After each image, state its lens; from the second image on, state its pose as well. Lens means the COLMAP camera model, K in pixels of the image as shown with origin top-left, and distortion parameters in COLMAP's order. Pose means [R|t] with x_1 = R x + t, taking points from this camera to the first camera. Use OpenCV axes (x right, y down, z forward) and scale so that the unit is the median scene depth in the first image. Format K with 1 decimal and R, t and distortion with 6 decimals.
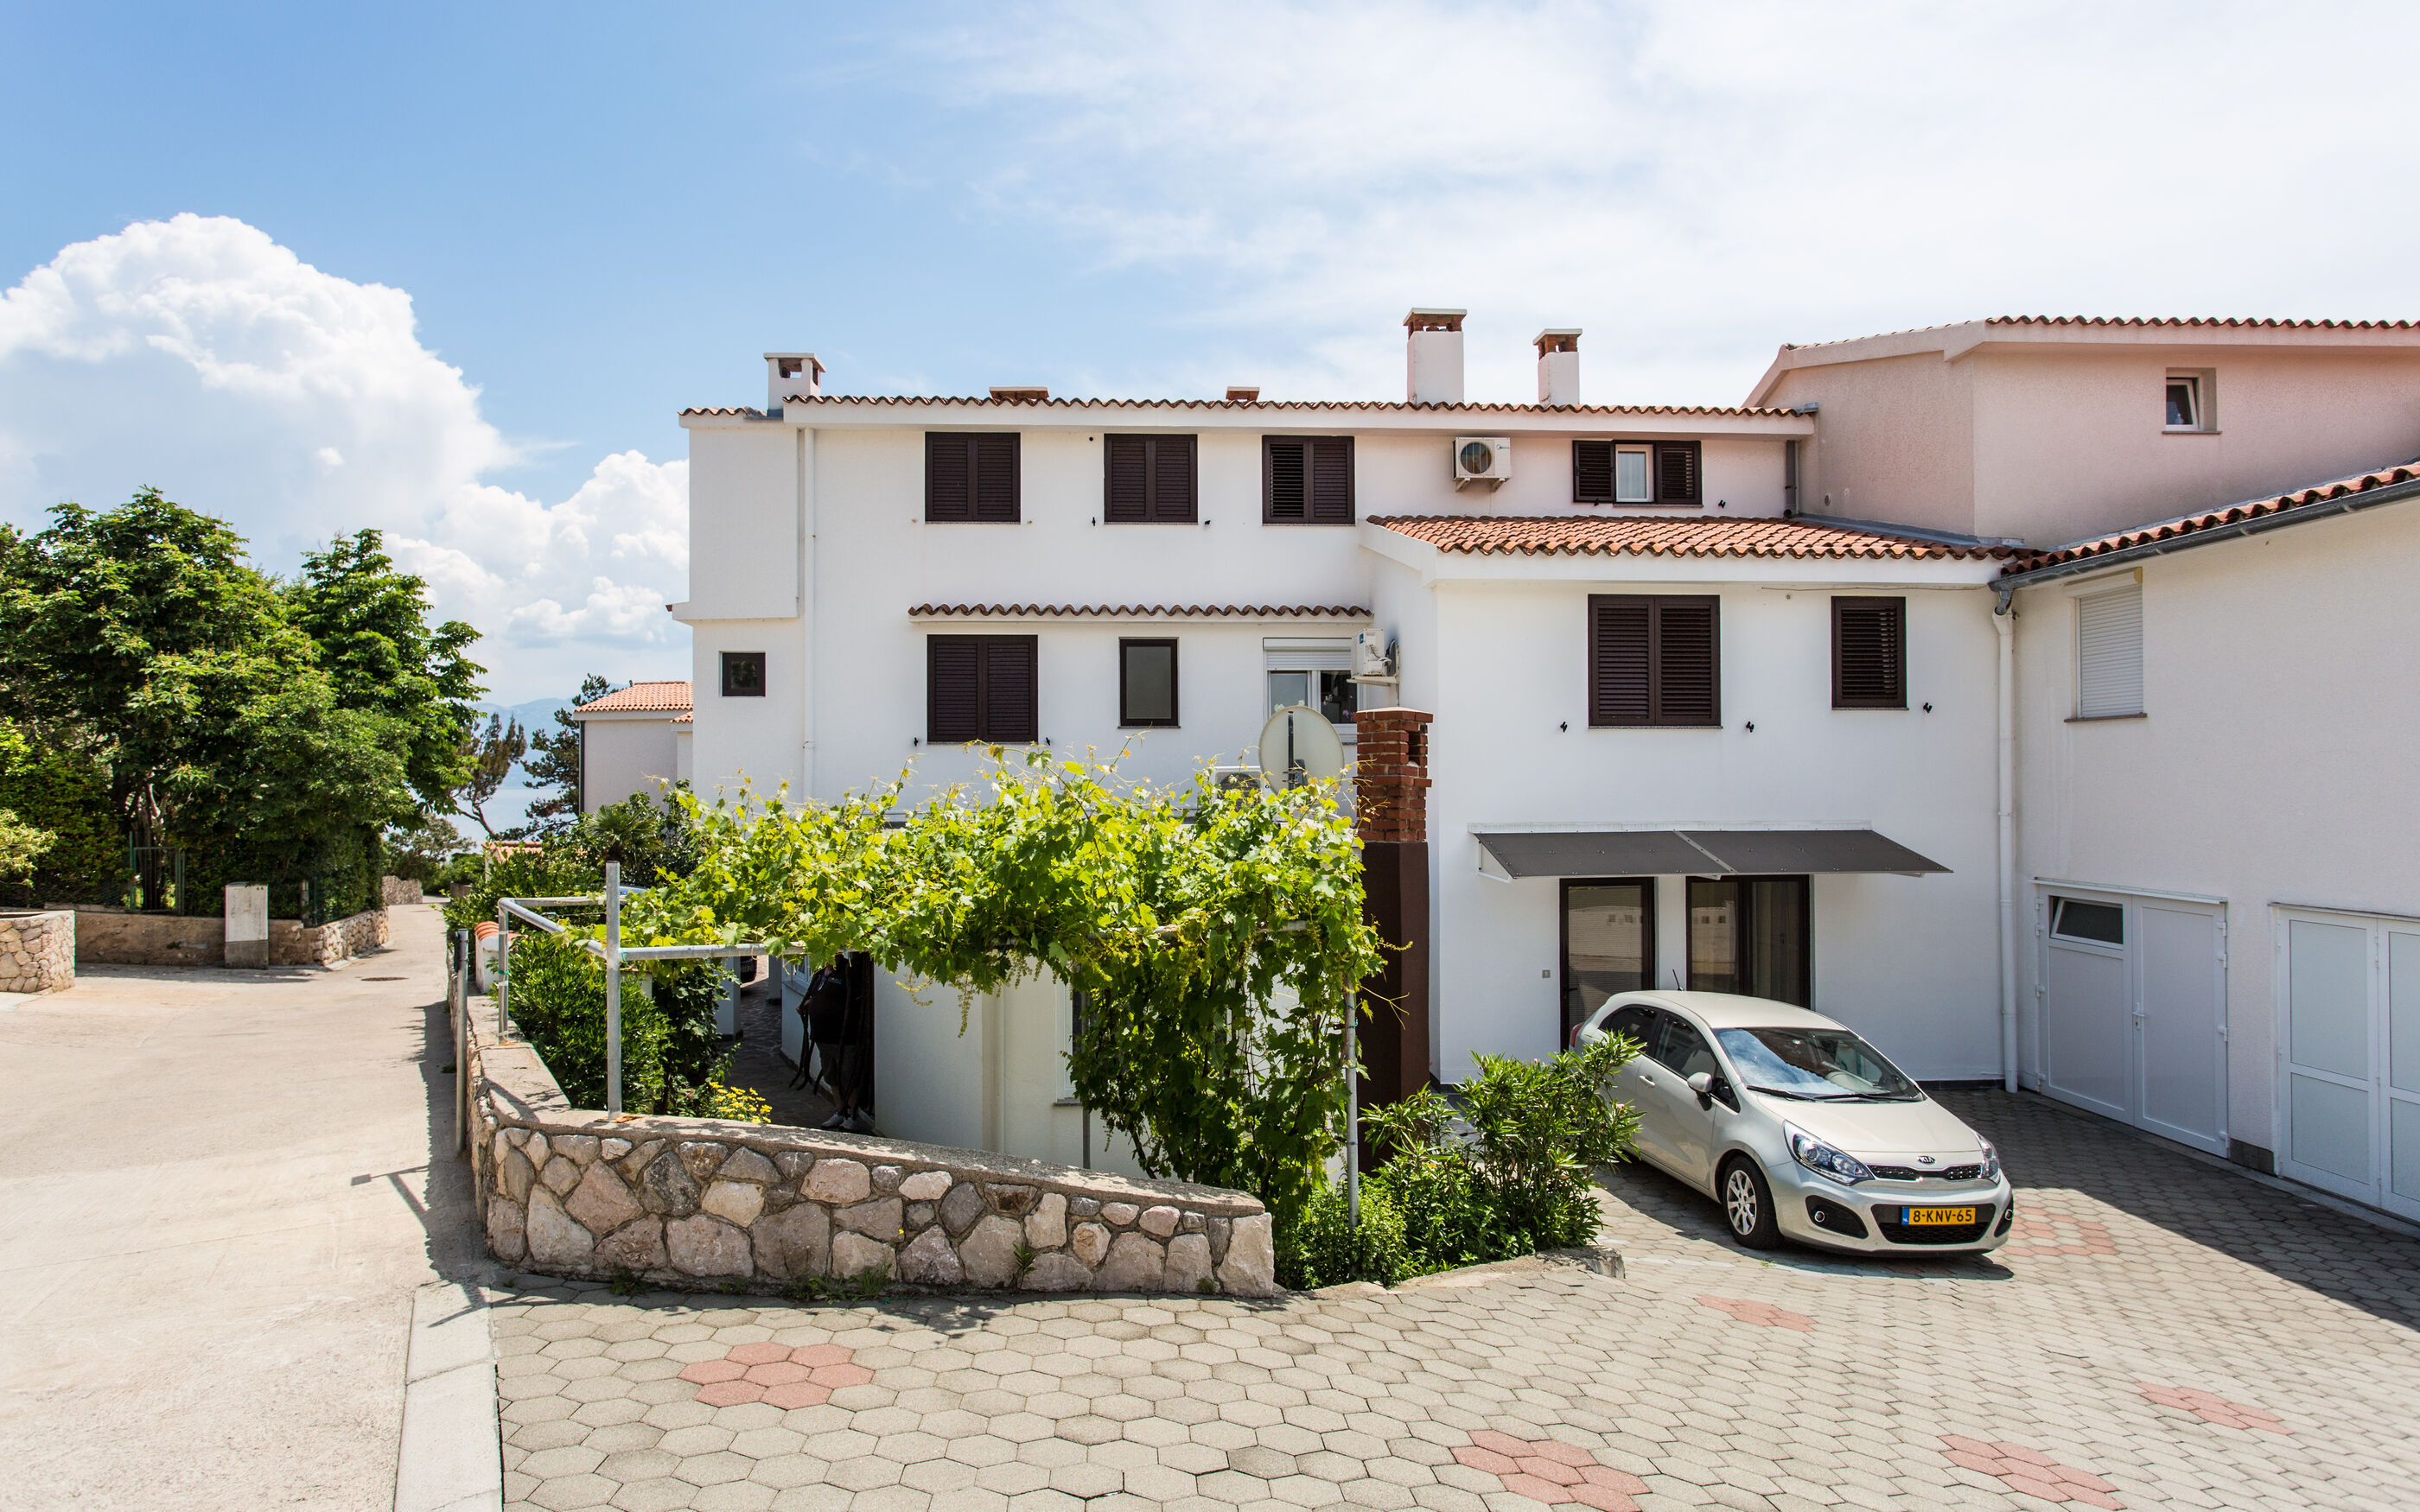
lens RADIAL K [[1387.0, 0, 1211.2], [0, 1387.0, 761.4], [0, 0, 1]] dist [-0.016218, 0.004628]
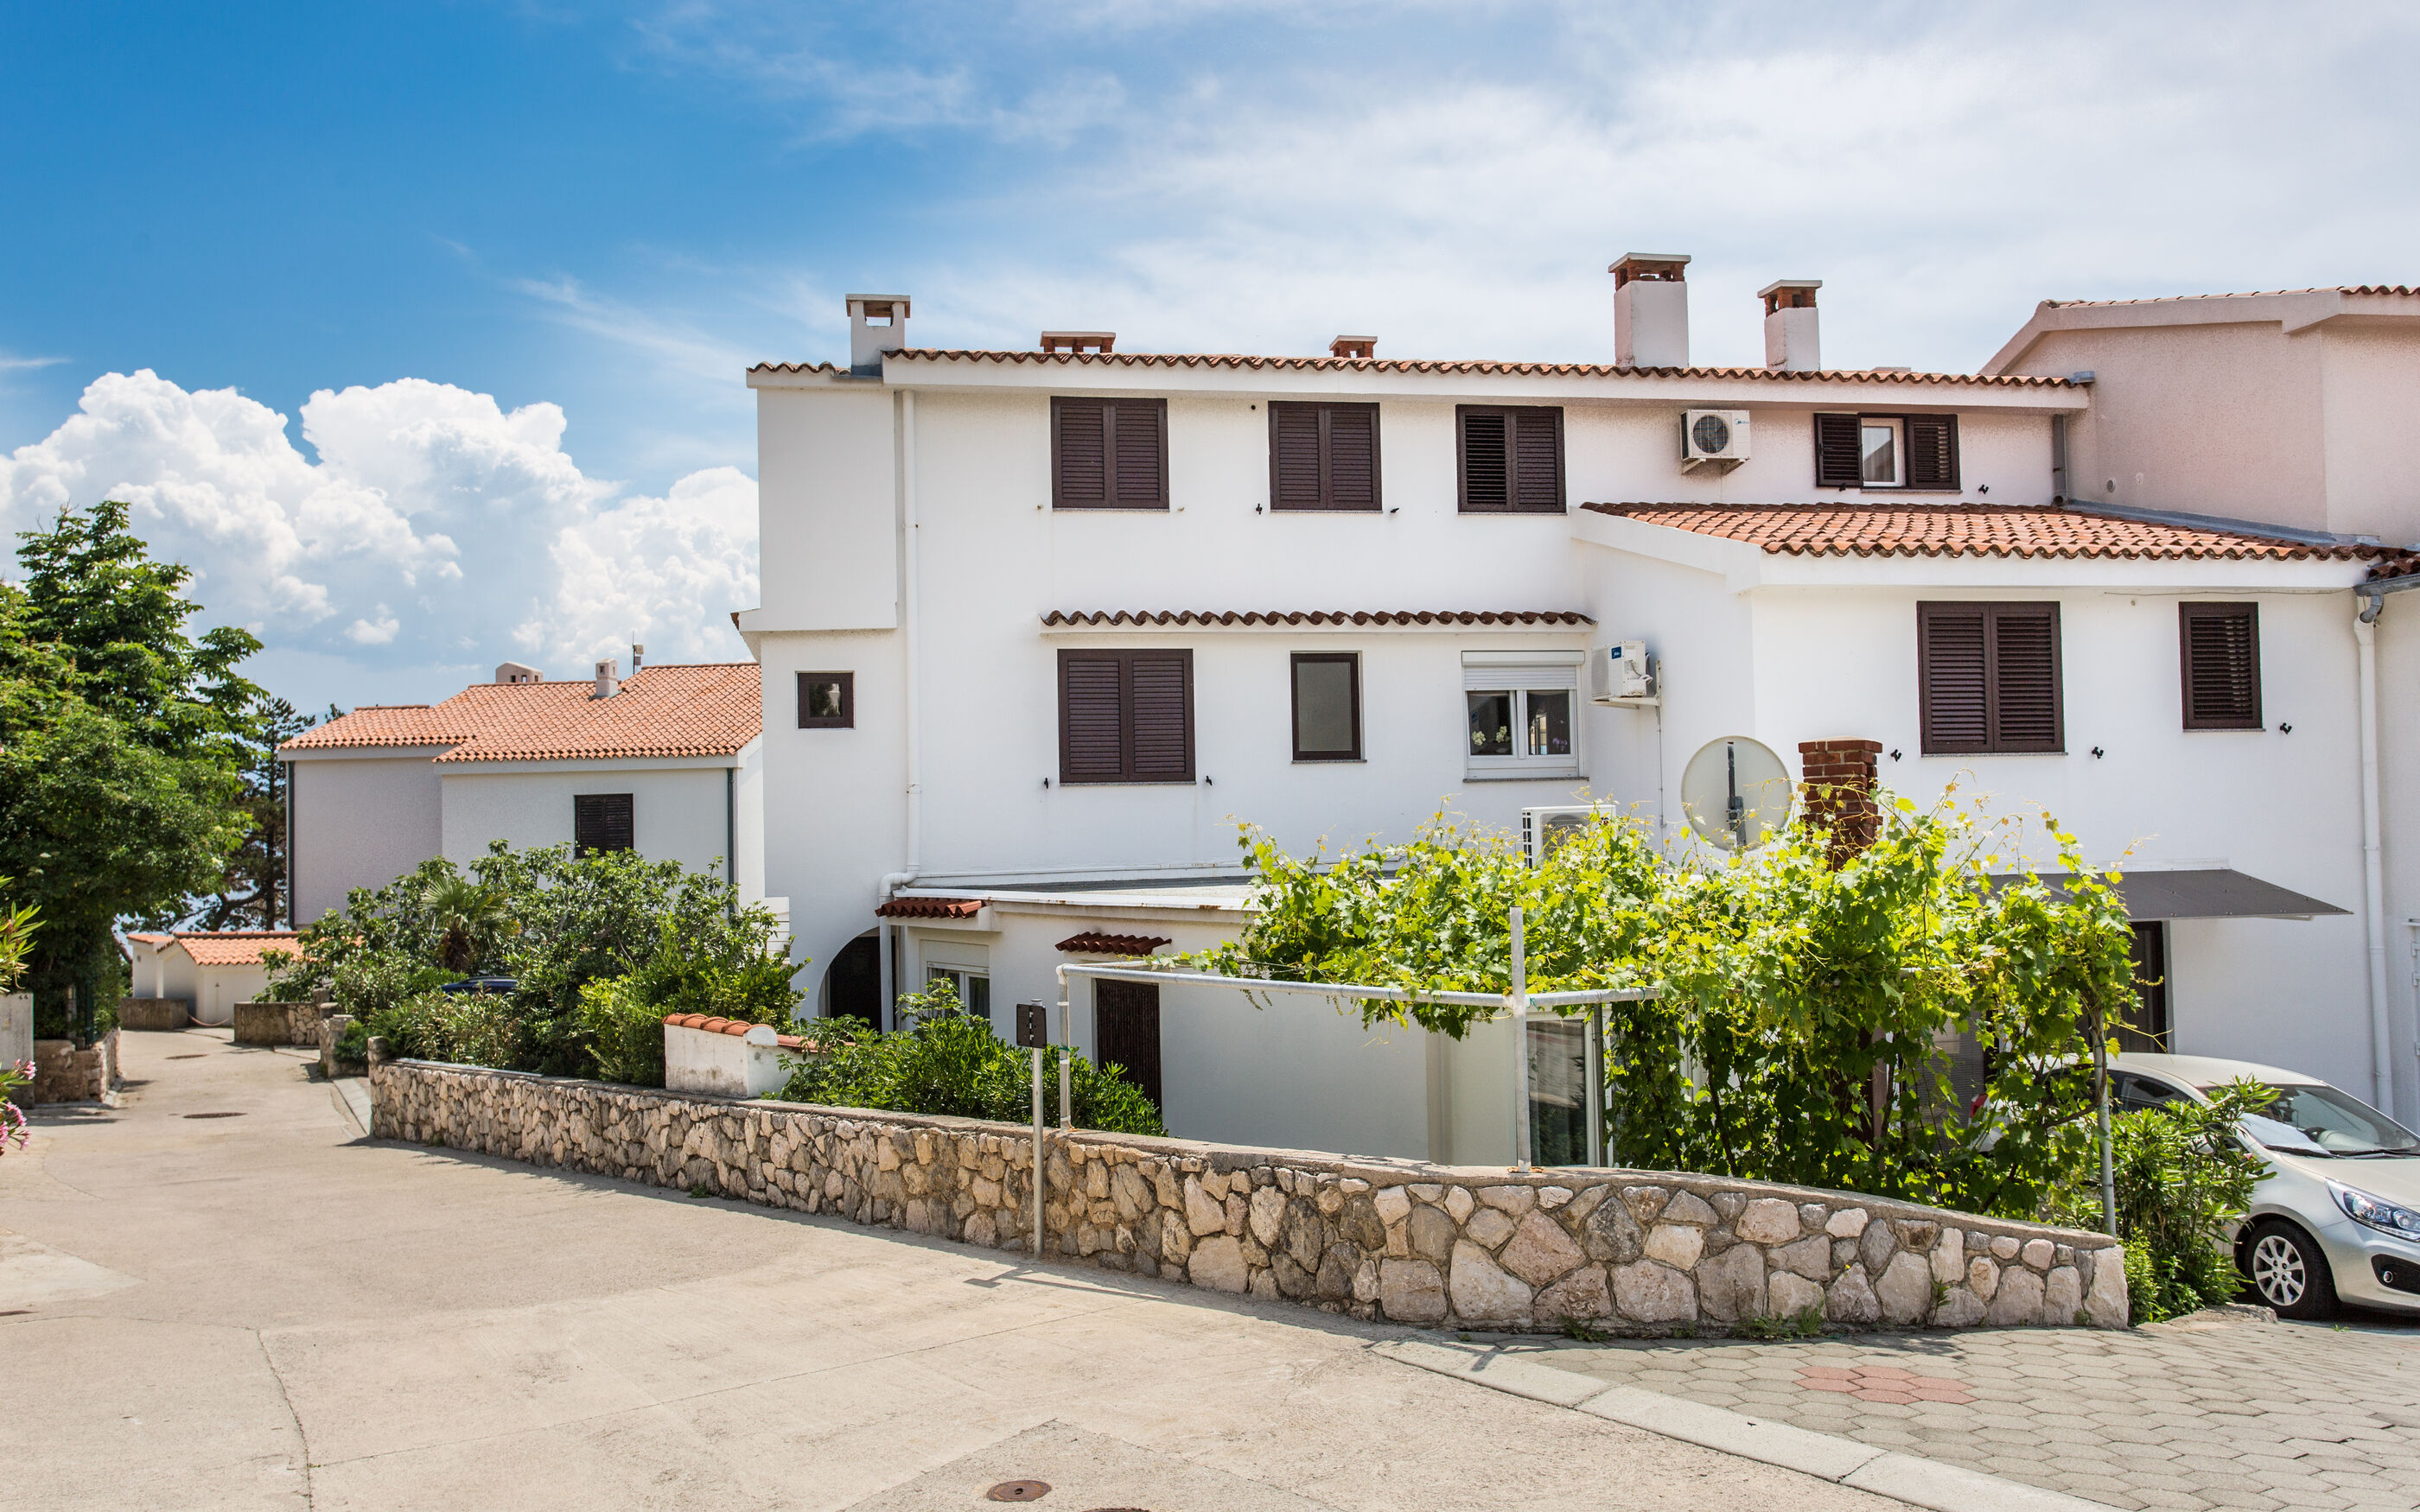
lens RADIAL K [[1899.1, 0, 1200.7], [0, 1899.1, 763.4], [0, 0, 1]] dist [-0.004081, 0.020298]
pose [[0.992845, -0.011654, 0.118841, -0.266947], [0.014345, 0.999659, -0.021813, -0.000280], [-0.118547, 0.023362, 0.992674, -0.099996]]
